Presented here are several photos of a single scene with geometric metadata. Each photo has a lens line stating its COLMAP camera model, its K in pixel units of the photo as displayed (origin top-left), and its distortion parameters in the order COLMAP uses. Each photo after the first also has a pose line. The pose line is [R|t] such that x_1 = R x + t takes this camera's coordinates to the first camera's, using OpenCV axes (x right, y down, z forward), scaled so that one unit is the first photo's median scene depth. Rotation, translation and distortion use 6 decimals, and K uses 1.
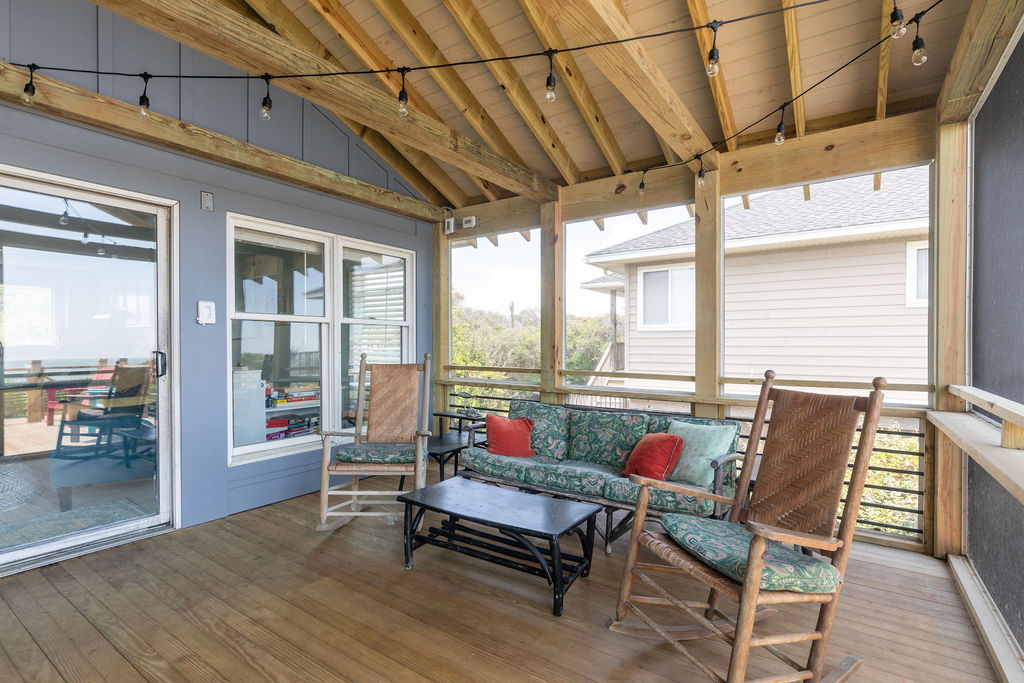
lens RADIAL K [[488.0, 0, 508.6], [0, 488.0, 348.7], [0, 0, 1]] dist [-0.000889, -0.000102]
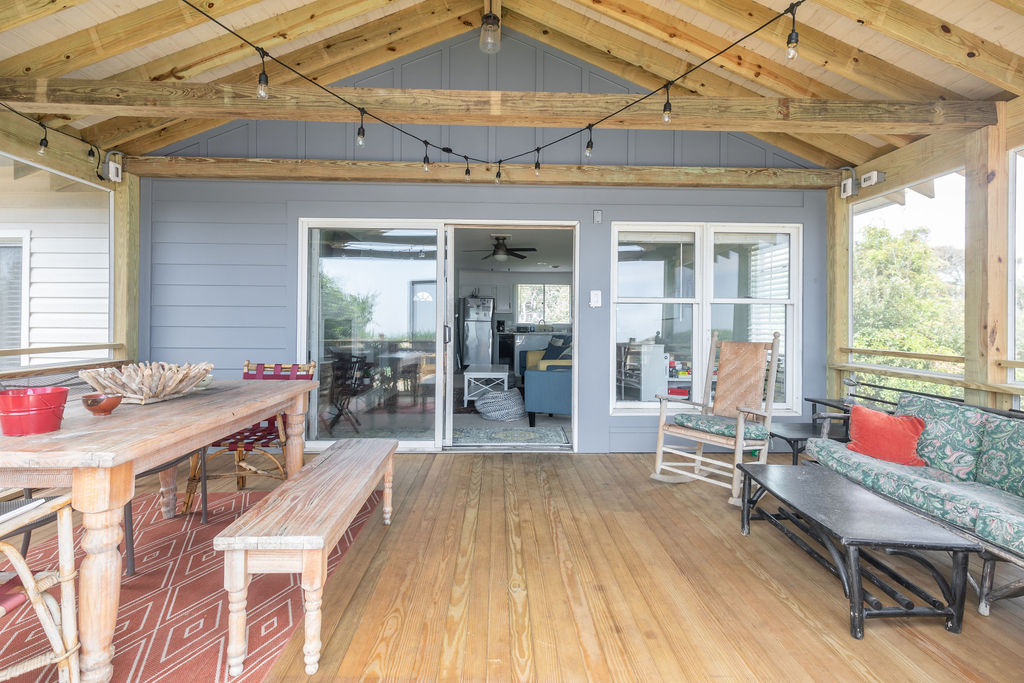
lens RADIAL K [[472.7, 0, 512.2], [0, 472.7, 320.3], [0, 0, 1]] dist [0.002952, 0.000453]
pose [[0.600189, -0.001921, -0.799856, 0.266419], [-0.014723, 0.999801, -0.013450, 0.006959], [0.799723, 0.019849, 0.600041, 0.021107]]
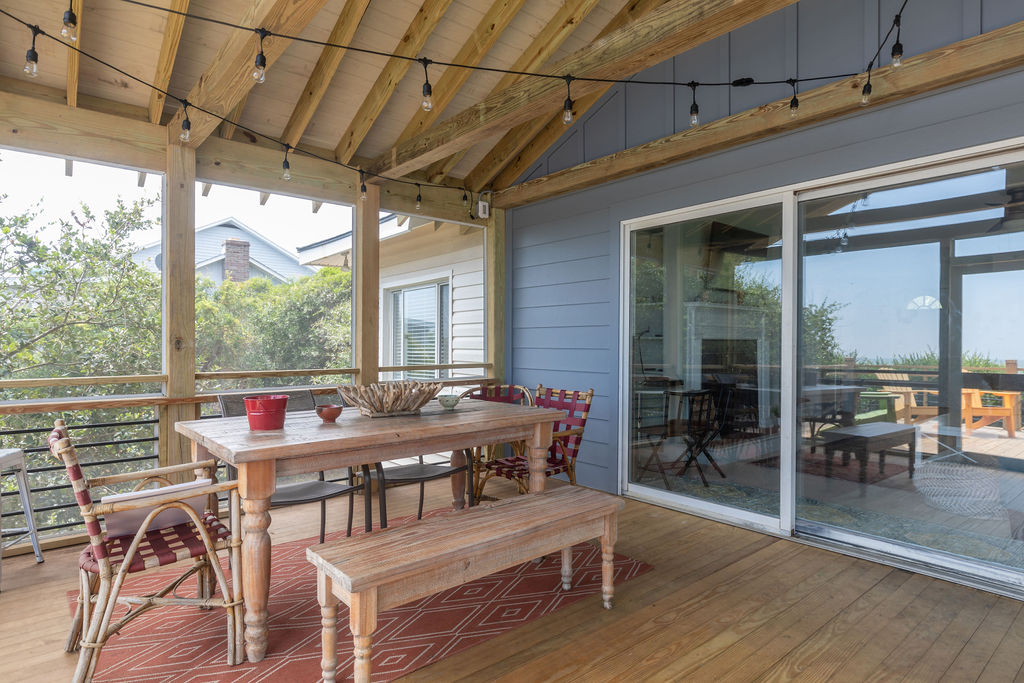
lens RADIAL K [[568.0, 0, 512.0], [0, 568.0, 341.5], [0, 0, 1]] dist [-0.000295, -0.000551]
pose [[-0.256687, -0.002628, -0.966491, 0.238145], [-0.009791, 0.999952, -0.000118, 0.002958], [0.966445, 0.009433, -0.256700, 0.390173]]
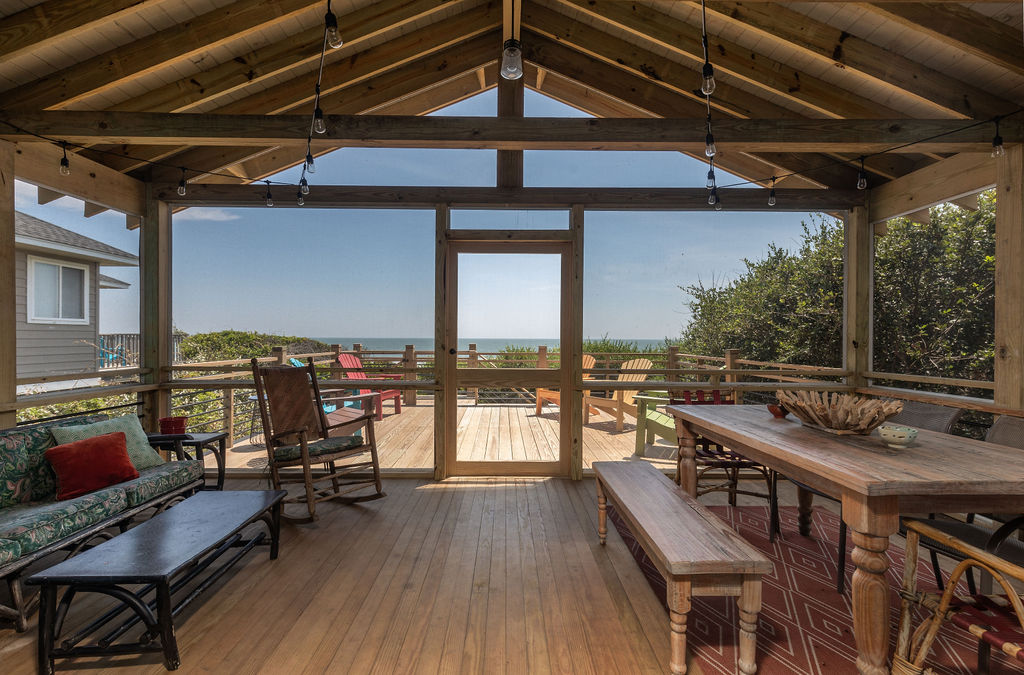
lens RADIAL K [[474.5, 0, 512.0], [0, 474.5, 337.5], [0, 0, 1]] dist [-0.000574, -0.000135]
pose [[-0.583721, -0.003698, 0.811946, -0.744953], [0.001211, 0.999985, 0.005425, -0.019678], [-0.811954, 0.004150, -0.583707, 0.720131]]
